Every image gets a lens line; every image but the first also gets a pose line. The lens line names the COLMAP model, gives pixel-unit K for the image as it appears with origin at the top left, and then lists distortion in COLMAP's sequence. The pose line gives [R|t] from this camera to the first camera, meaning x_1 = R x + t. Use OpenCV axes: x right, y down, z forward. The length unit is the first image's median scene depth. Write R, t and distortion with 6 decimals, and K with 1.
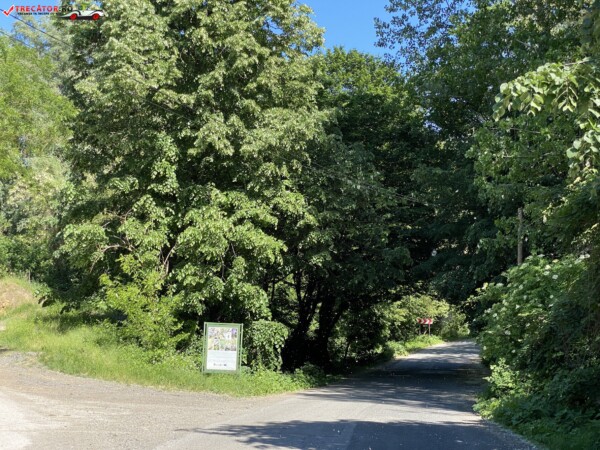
lens RADIAL K [[910.4, 0, 300.0], [0, 910.4, 225.0], [0, 0, 1]] dist [0.098095, 0.036472]
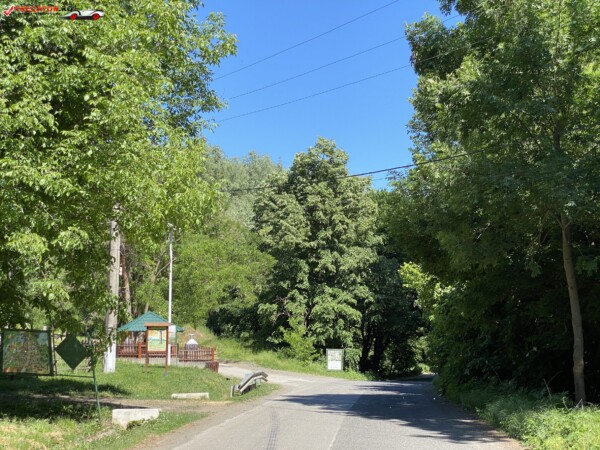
lens RADIAL K [[910.4, 0, 300.0], [0, 910.4, 225.0], [0, 0, 1]] dist [0.098095, 0.036472]
pose [[0.998677, -0.010761, -0.050292, -0.047278], [0.009025, 0.999360, -0.034616, -0.110458], [0.050632, 0.034116, 0.998134, -1.149469]]
